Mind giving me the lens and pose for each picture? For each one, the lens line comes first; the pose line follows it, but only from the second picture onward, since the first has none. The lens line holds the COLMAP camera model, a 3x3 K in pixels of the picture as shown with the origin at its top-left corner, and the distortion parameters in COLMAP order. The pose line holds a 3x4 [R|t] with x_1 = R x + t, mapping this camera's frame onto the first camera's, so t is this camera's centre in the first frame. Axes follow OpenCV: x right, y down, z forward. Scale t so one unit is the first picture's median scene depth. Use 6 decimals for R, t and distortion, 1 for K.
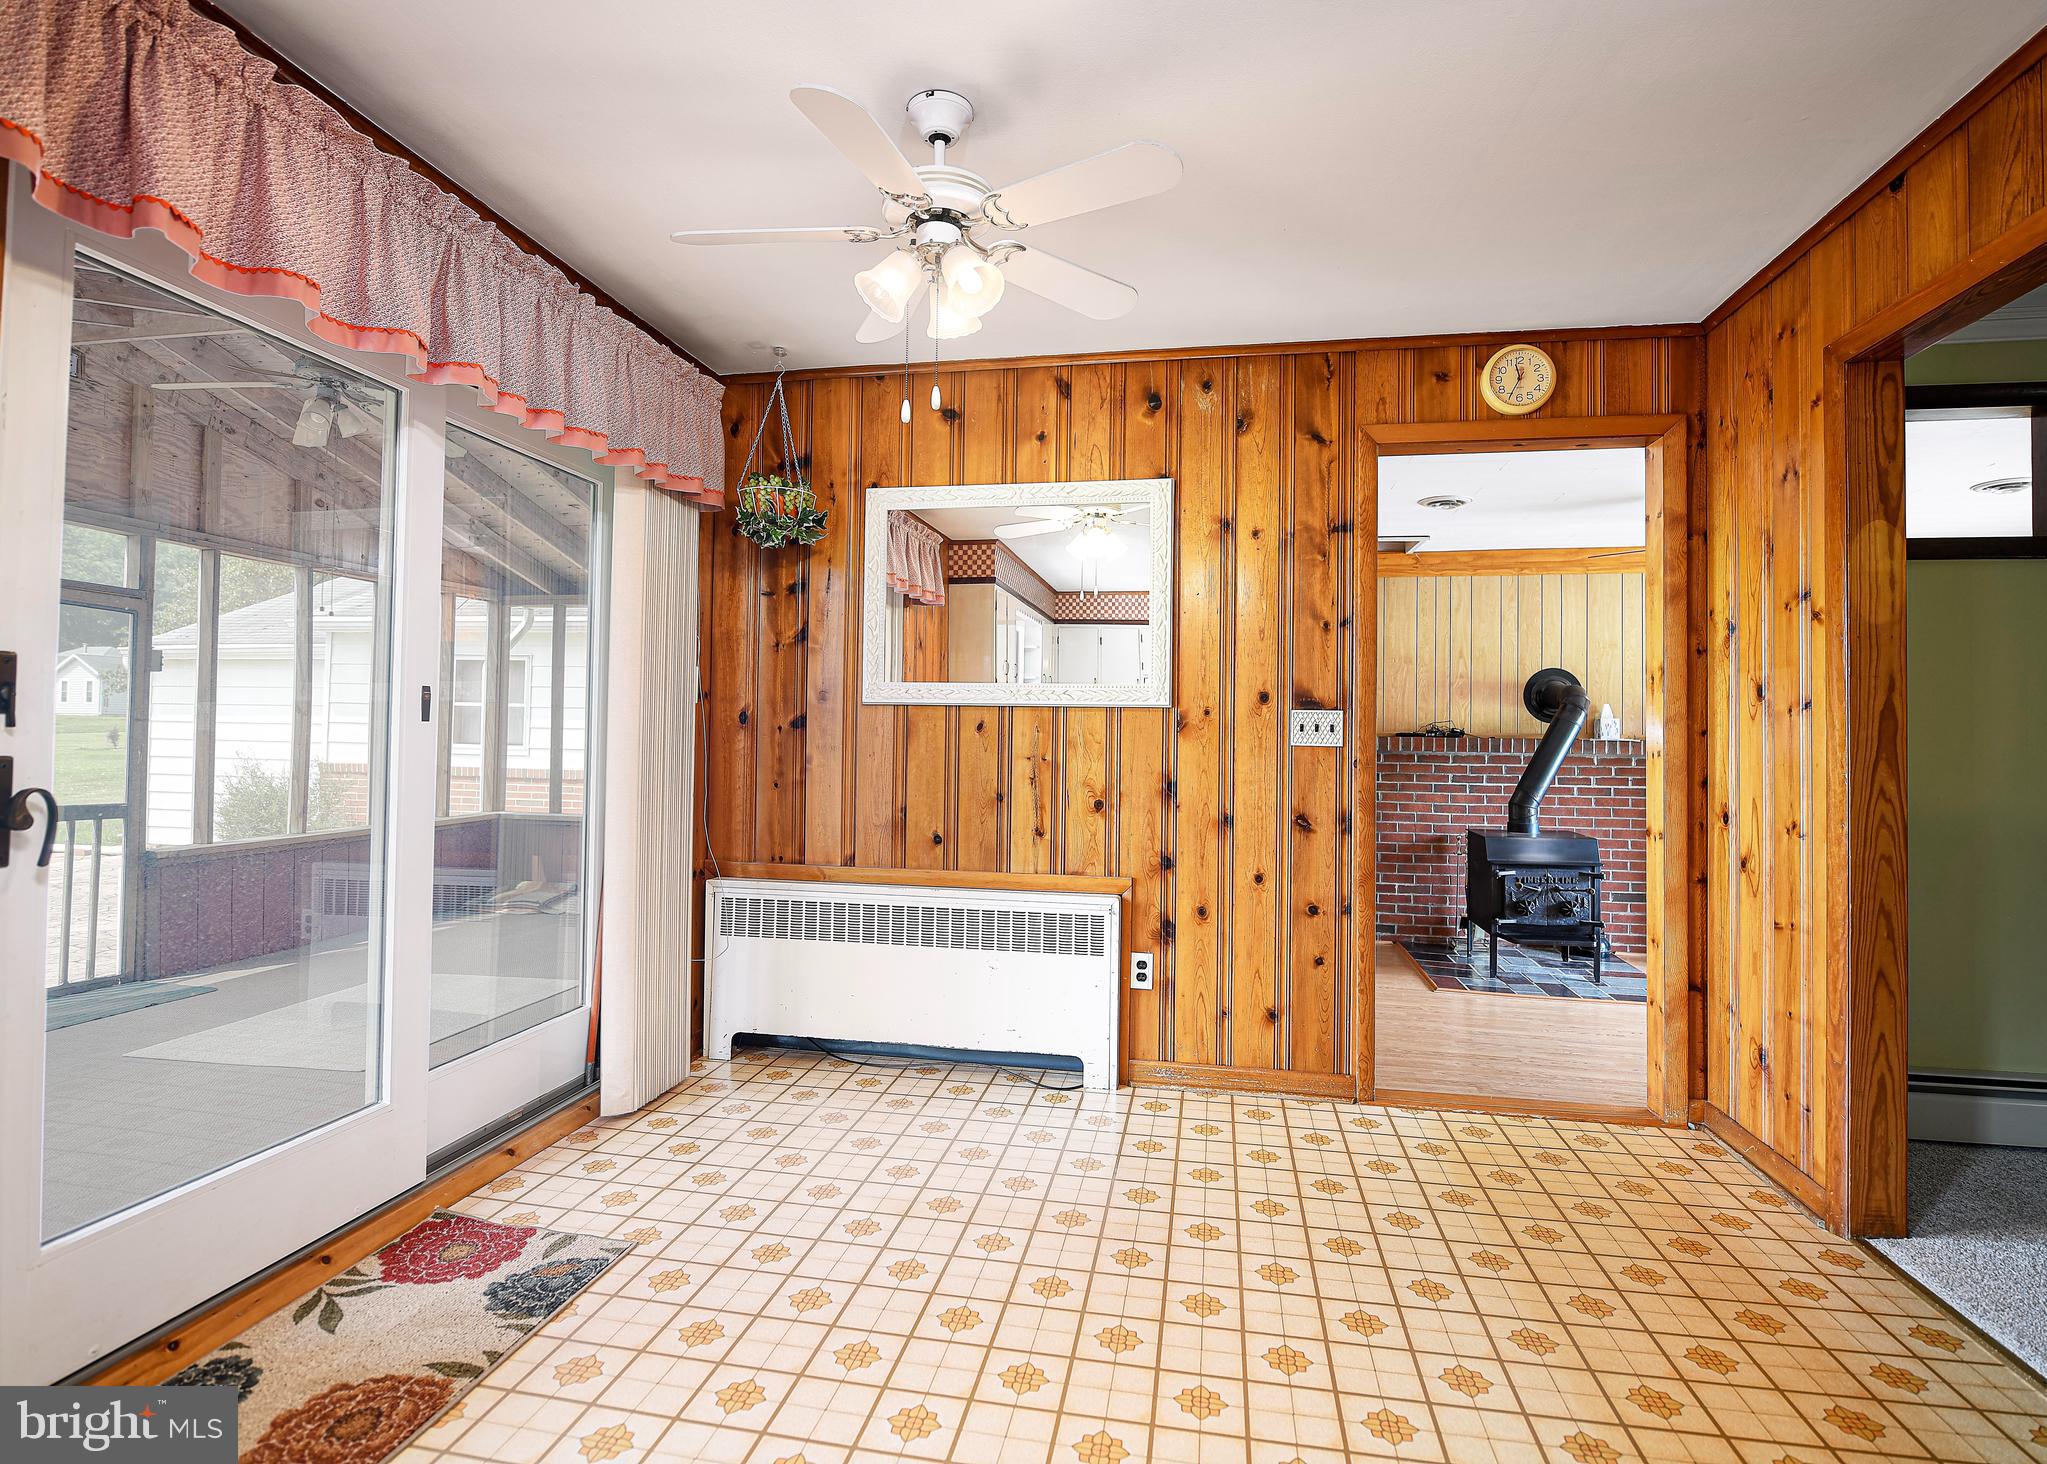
lens RADIAL K [[1038.3, 0, 1024.6], [0, 1038.3, 730.2], [0, 0, 1]] dist [-0.001574, -0.001032]
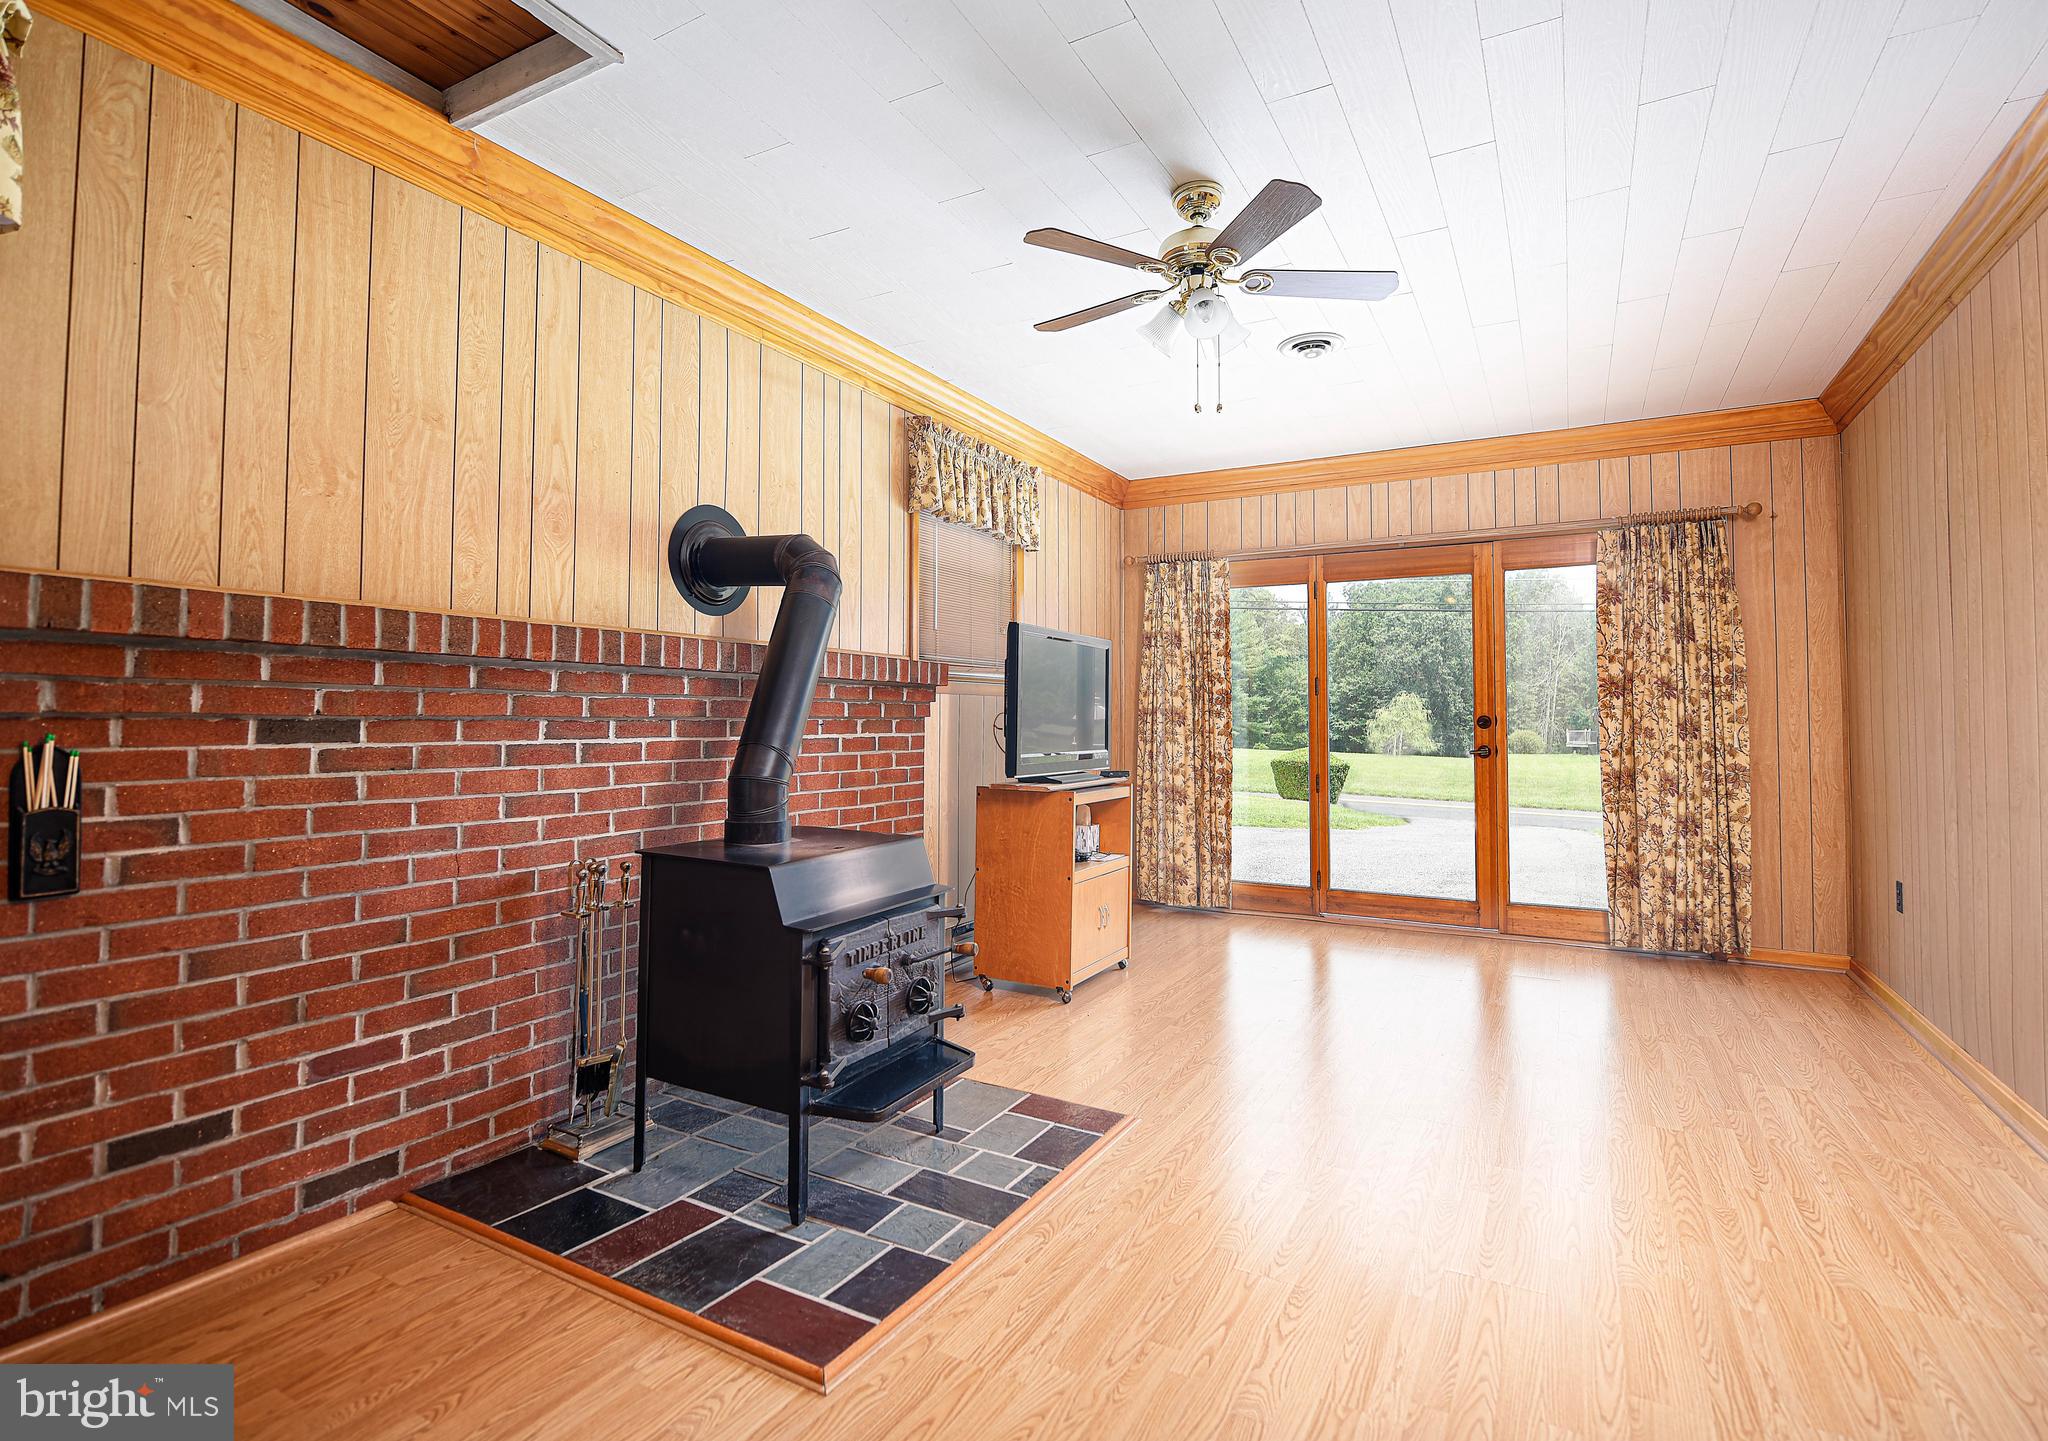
lens RADIAL K [[988.9, 0, 1051.8], [0, 988.9, 686.3], [0, 0, 1]] dist [0.001674, 0.000045]
pose [[0.308790, 0.018984, 0.950941, 0.100261], [-0.002031, 0.999812, -0.019301, 0.035532], [-0.951128, 0.004029, 0.308771, 0.672327]]
